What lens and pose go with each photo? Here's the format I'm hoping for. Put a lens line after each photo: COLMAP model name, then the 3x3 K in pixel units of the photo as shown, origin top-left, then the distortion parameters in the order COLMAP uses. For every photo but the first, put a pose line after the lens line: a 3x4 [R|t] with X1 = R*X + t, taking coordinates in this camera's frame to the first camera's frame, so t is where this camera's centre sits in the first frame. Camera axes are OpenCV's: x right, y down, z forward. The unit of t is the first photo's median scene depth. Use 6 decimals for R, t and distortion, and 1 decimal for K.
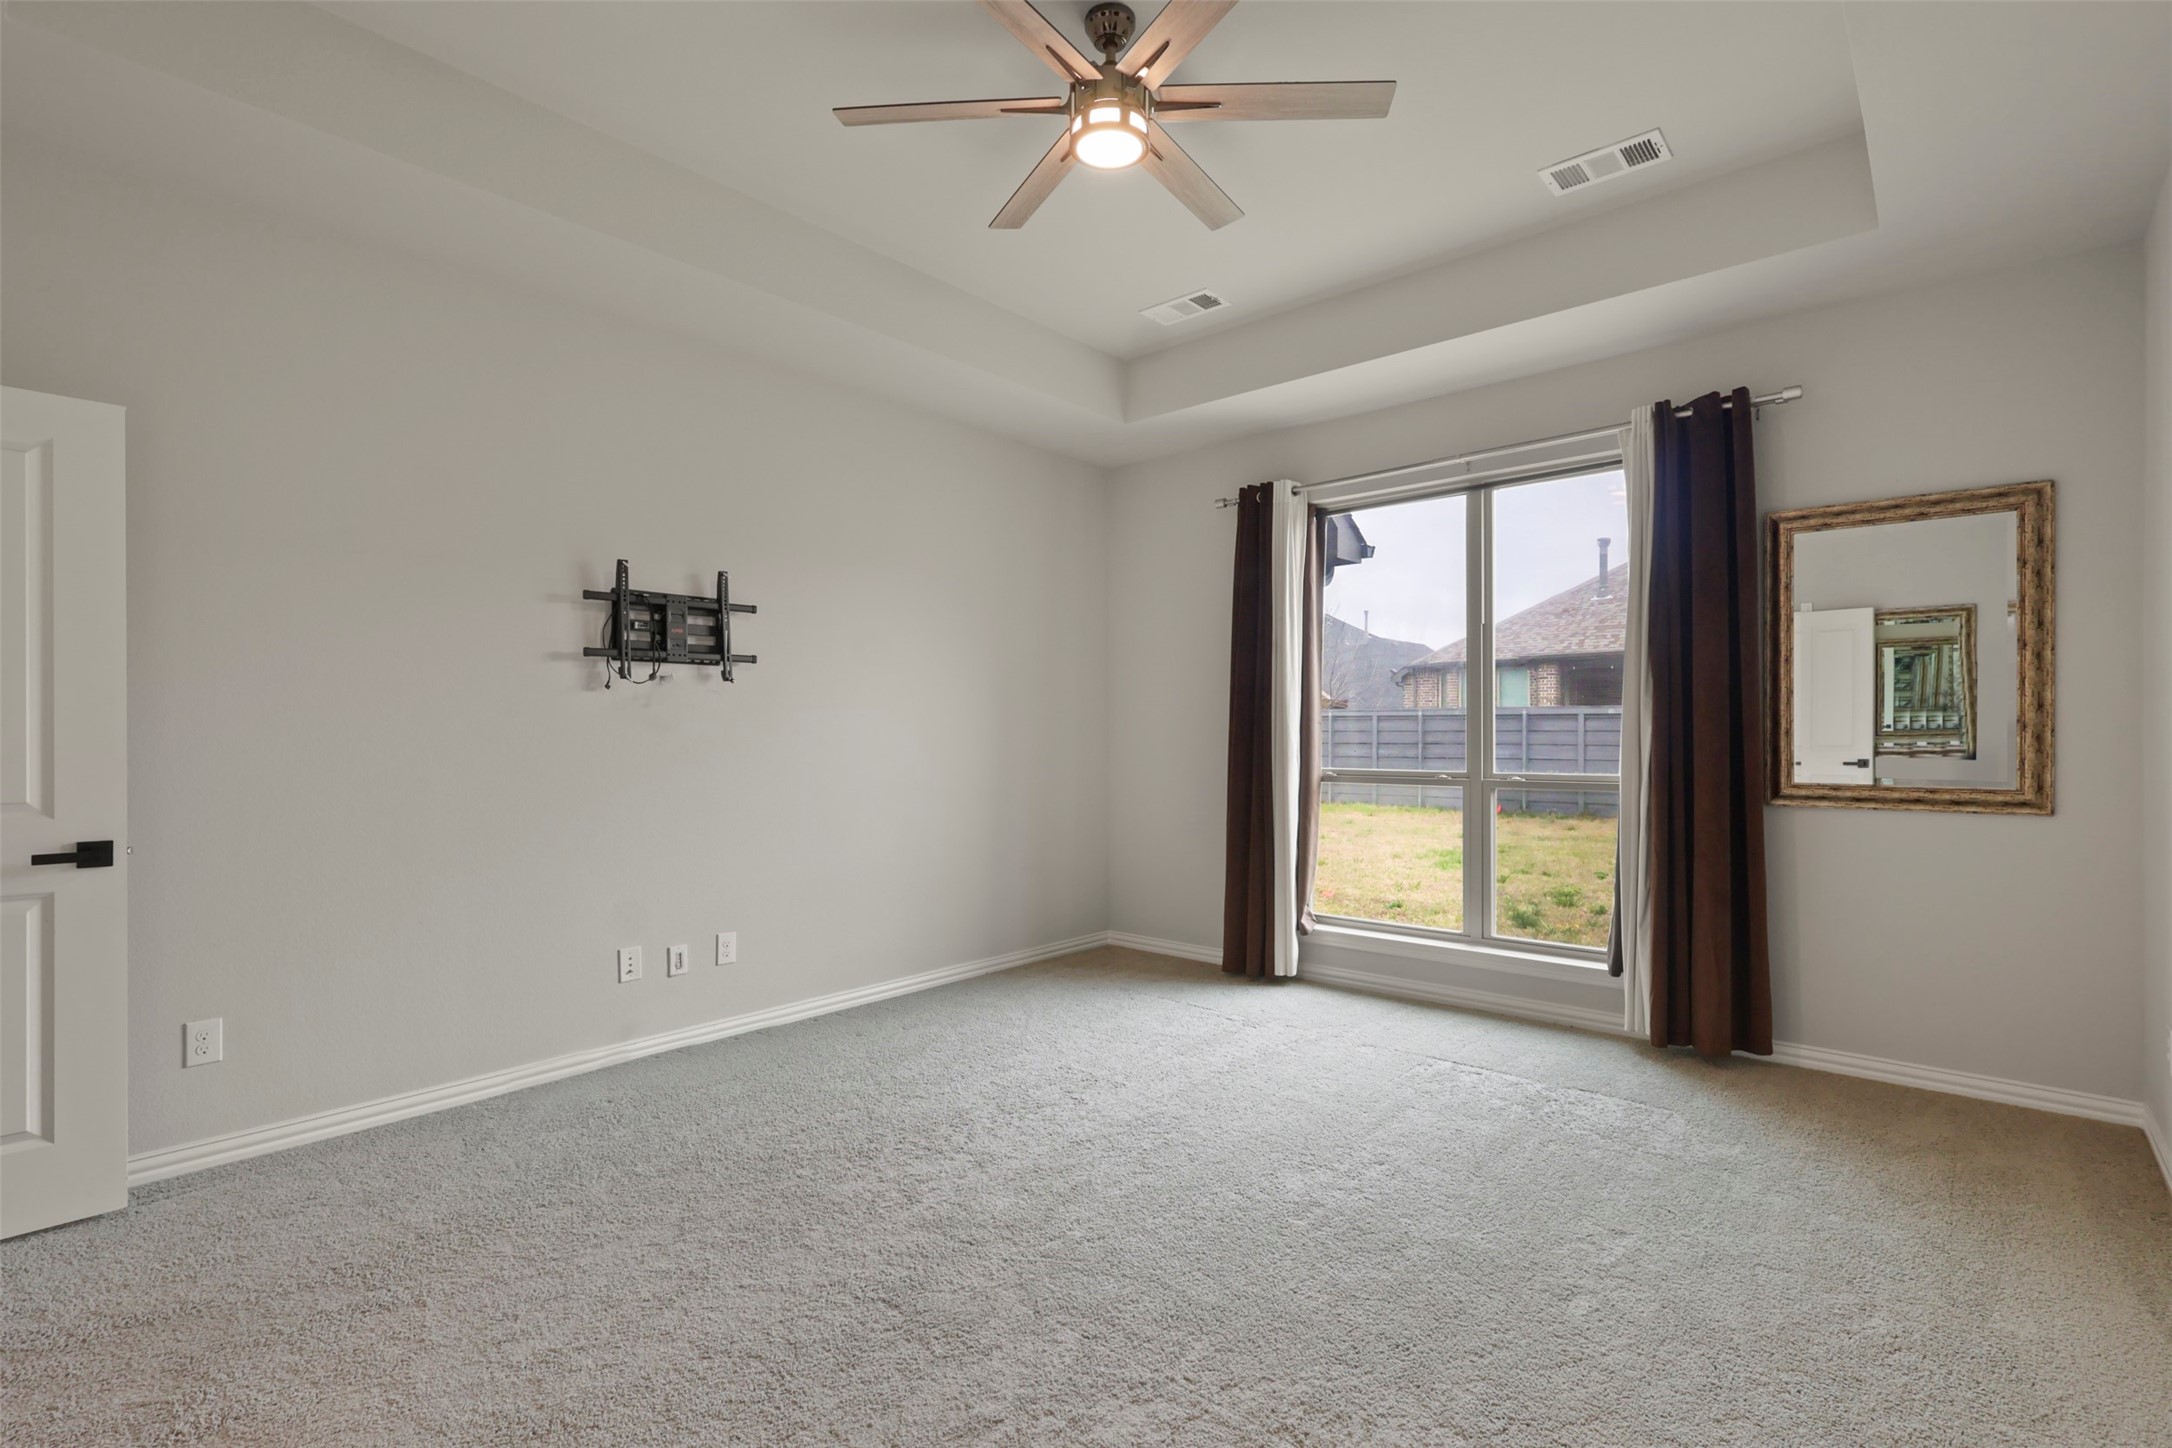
lens RADIAL K [[1007.0, 0, 1082.0], [0, 1007.0, 730.0], [0, 0, 1]] dist [-0.001868, 0.001173]
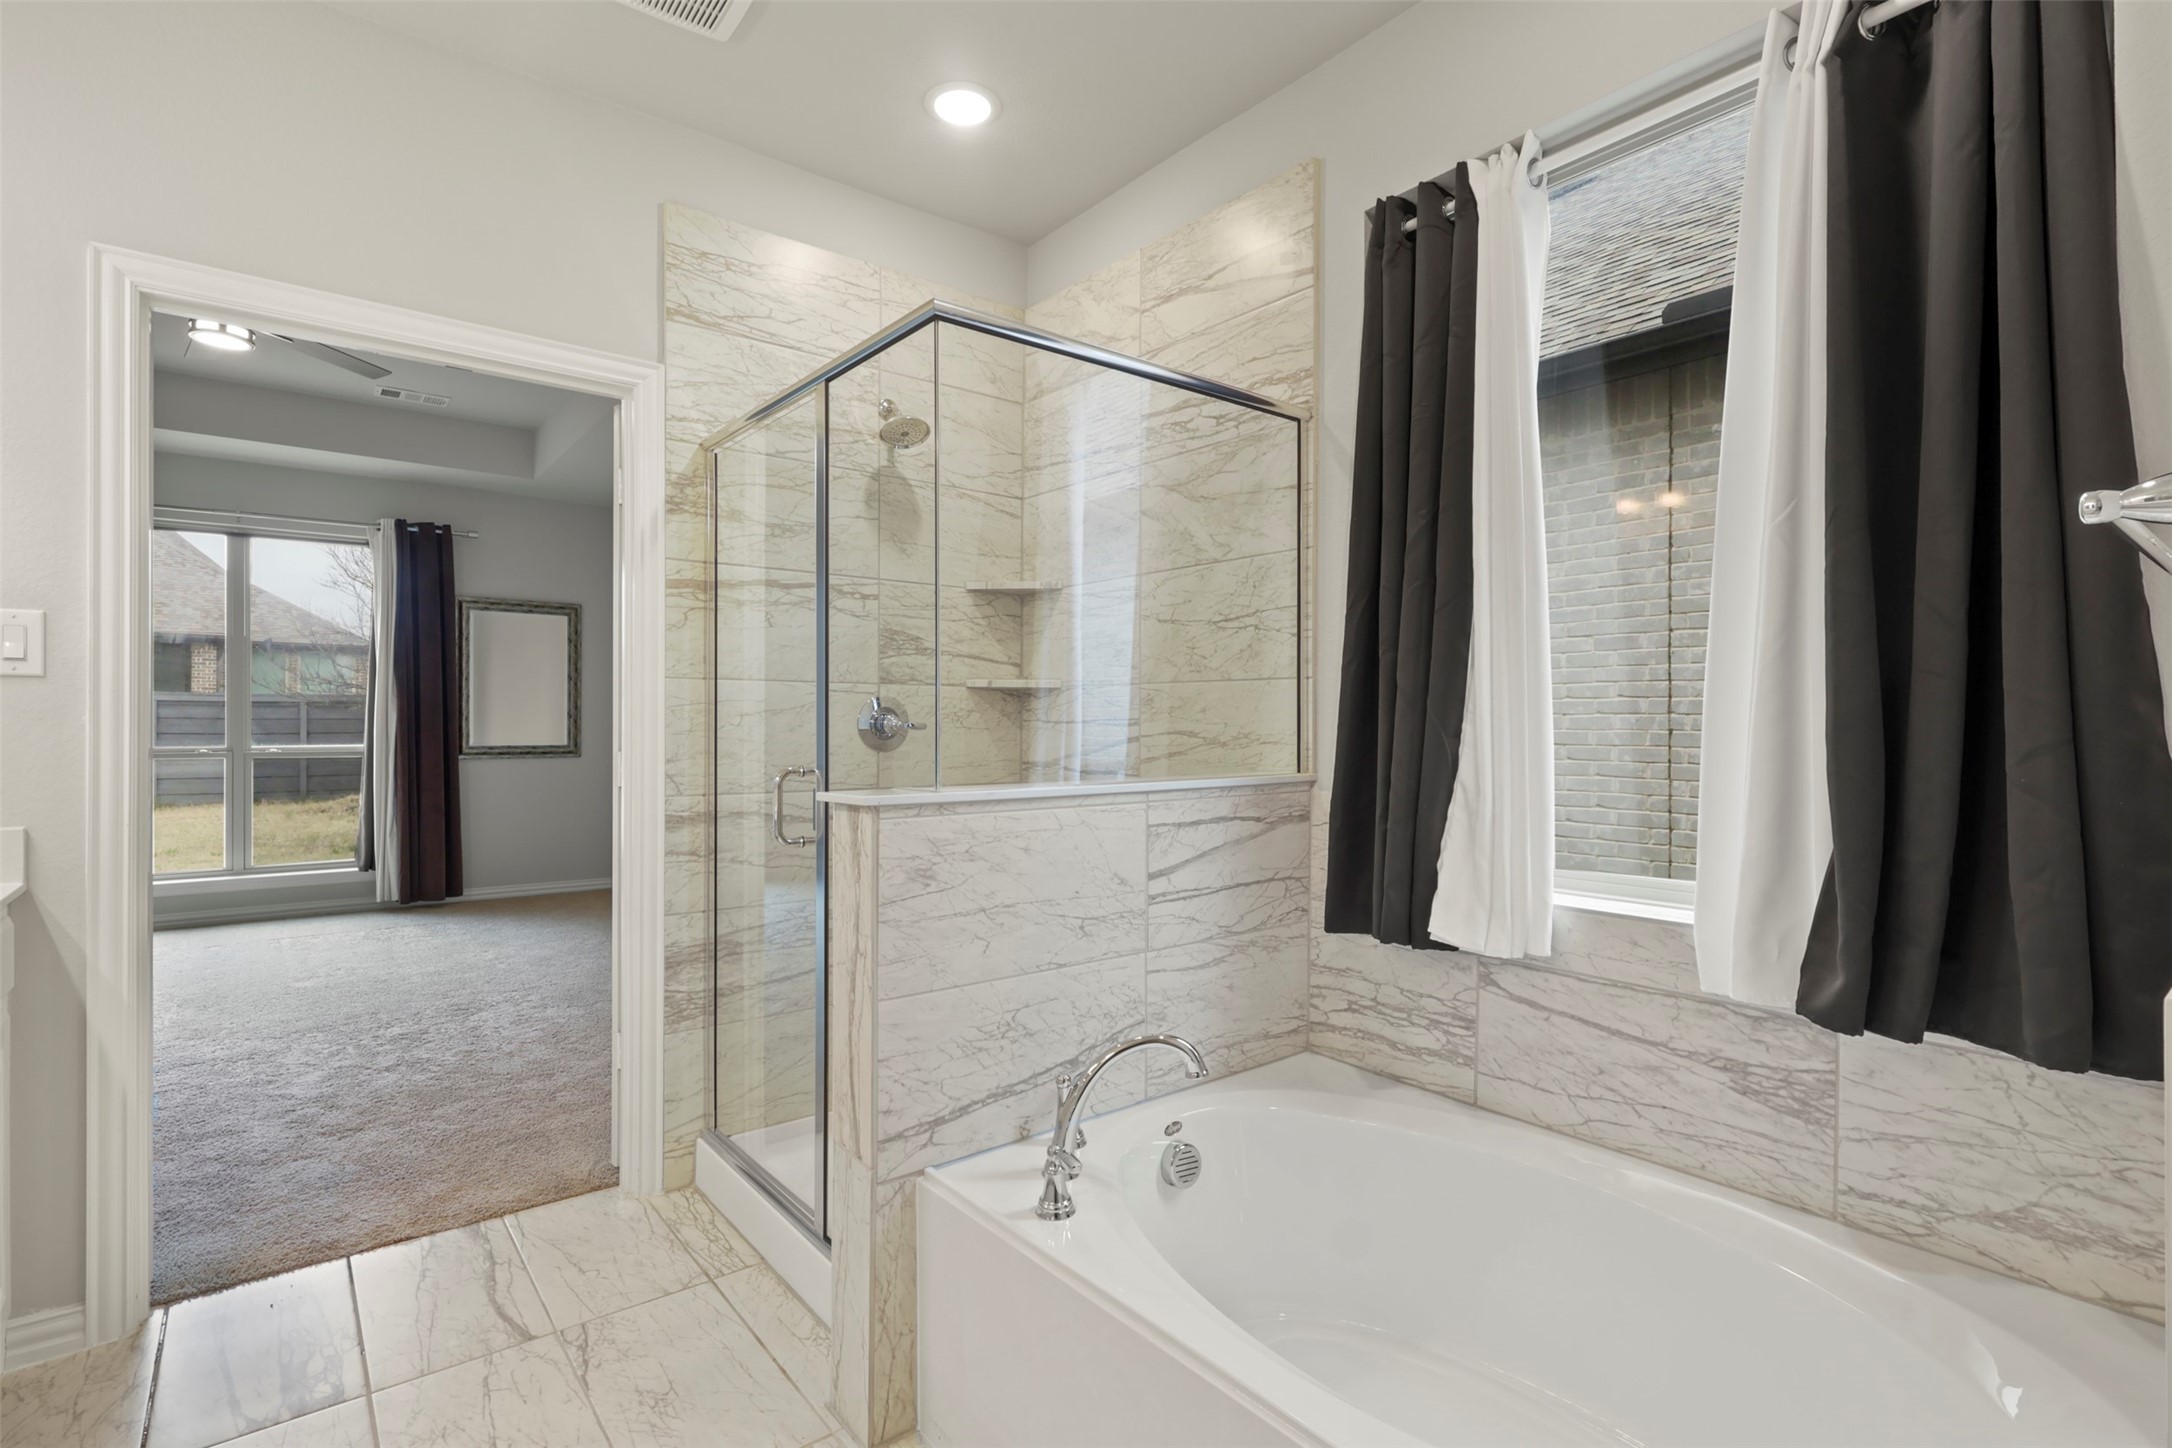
lens RADIAL K [[1007.0, 0, 1080.2], [0, 1007.0, 723.3], [0, 0, 1]] dist [-0.001868, 0.001173]
pose [[0.187347, -0.000778, 0.982293, -0.880529], [-0.006877, 0.999974, 0.002103, 0.000364], [-0.982270, -0.007149, 0.187337, -0.435107]]
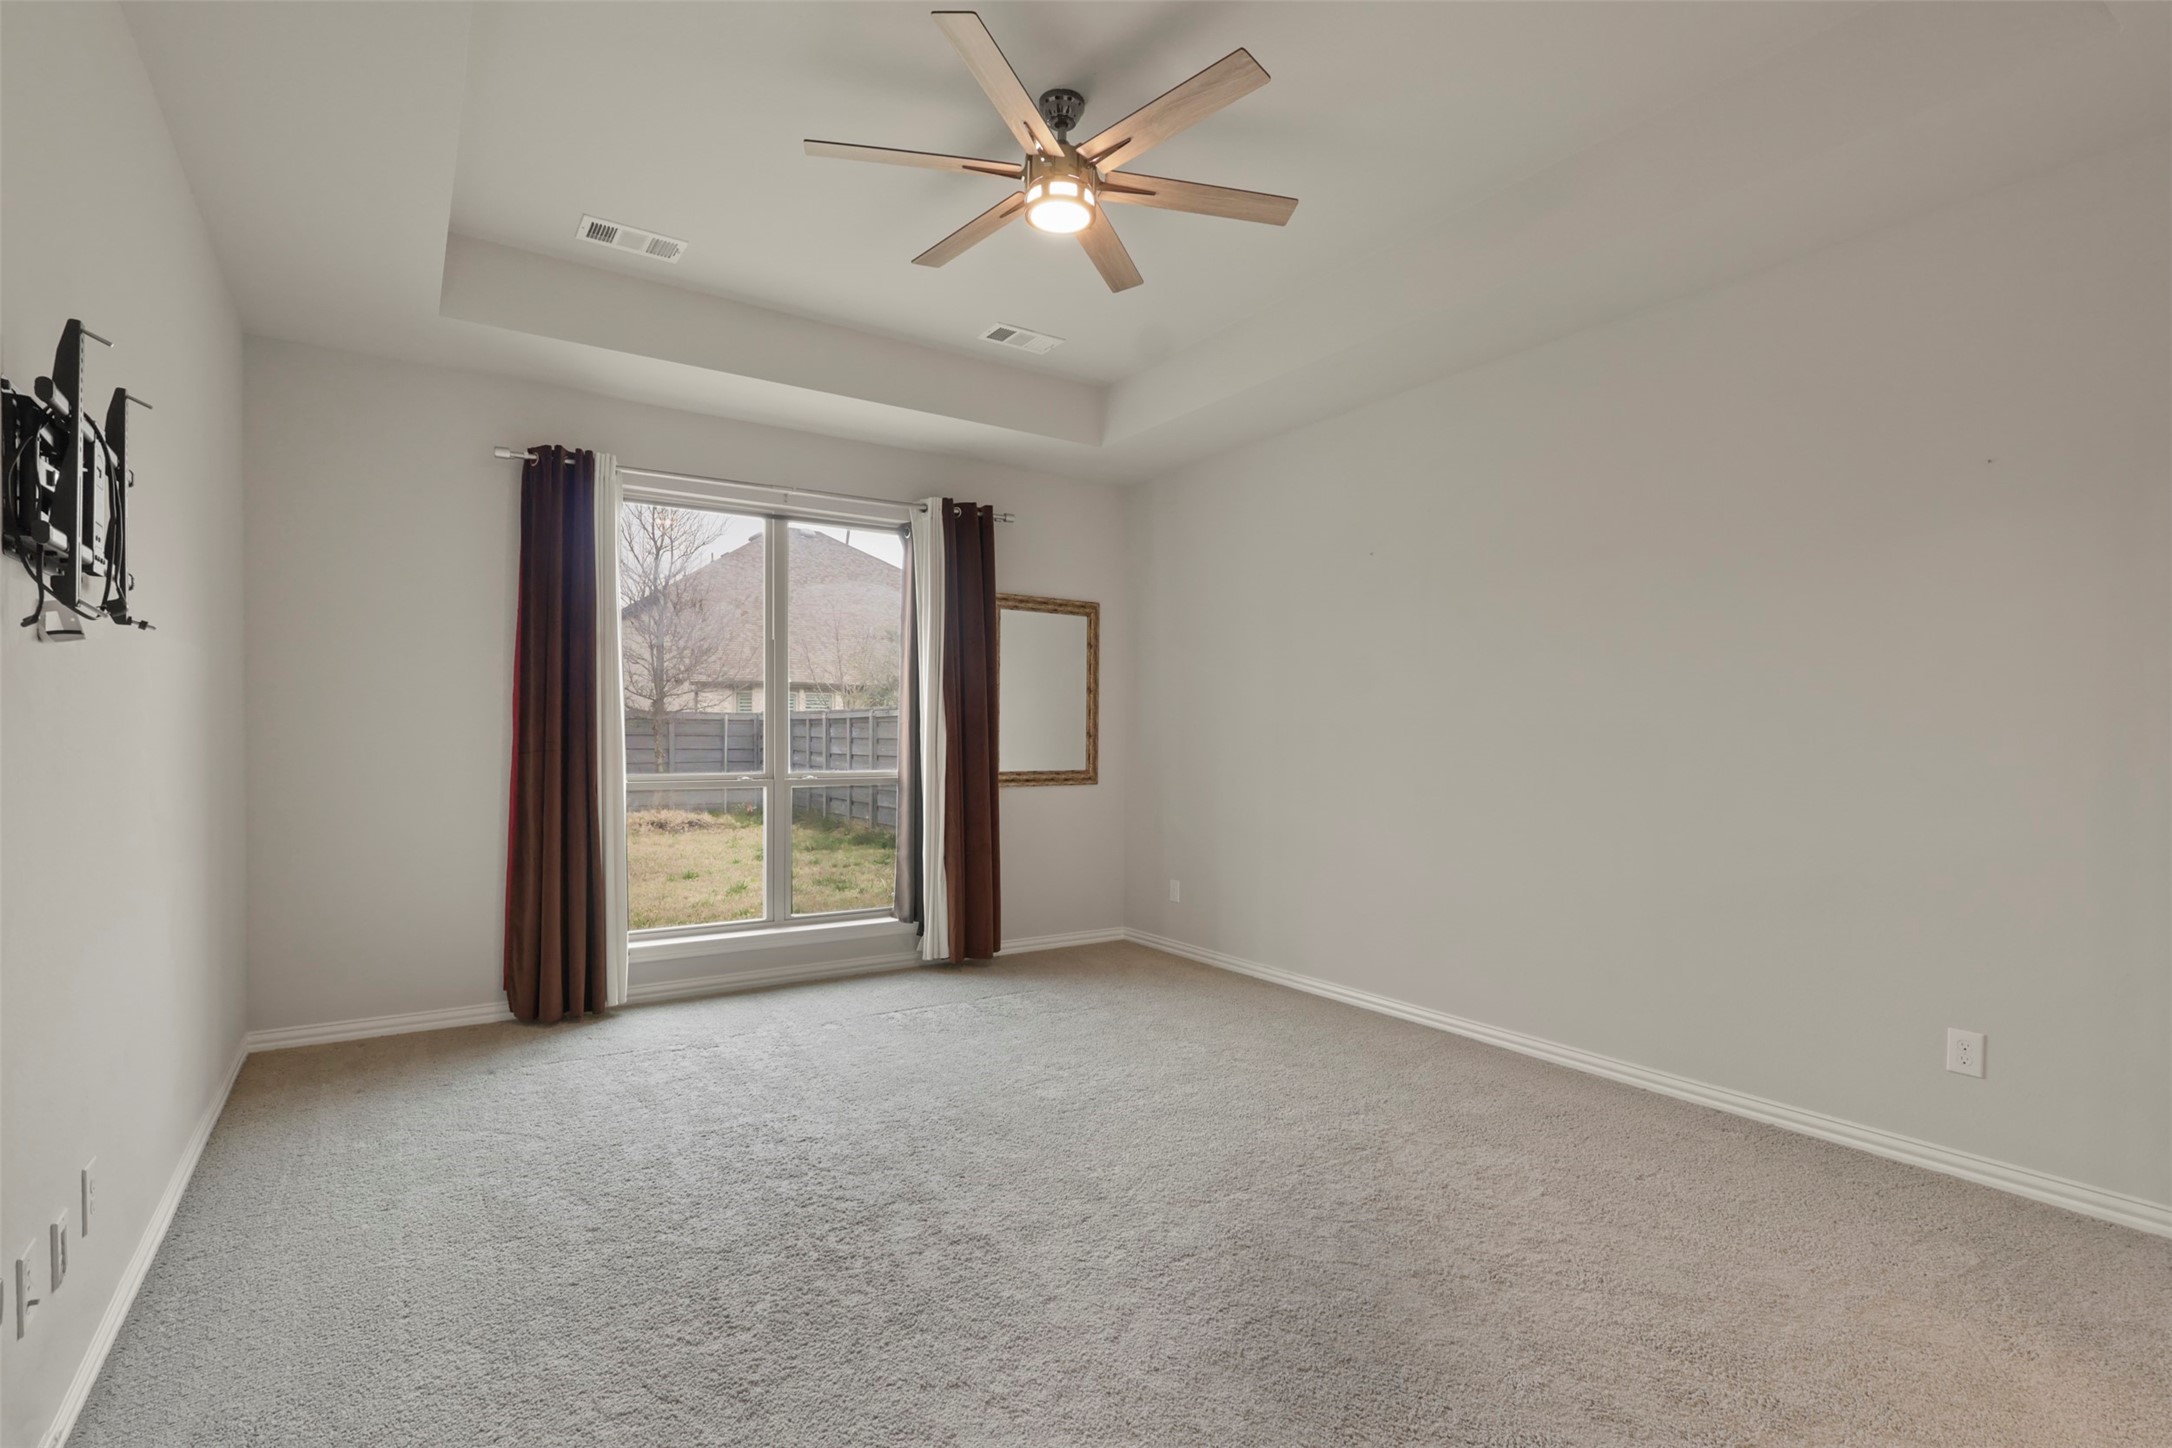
lens RADIAL K [[1007.0, 0, 1075.8], [0, 1007.0, 737.2], [0, 0, 1]] dist [-0.001868, 0.001173]
pose [[0.268719, 0.006202, 0.963199, -0.731516], [-0.007225, 0.999964, -0.004423, 0.006814], [-0.963191, -0.005770, 0.268755, 0.472295]]
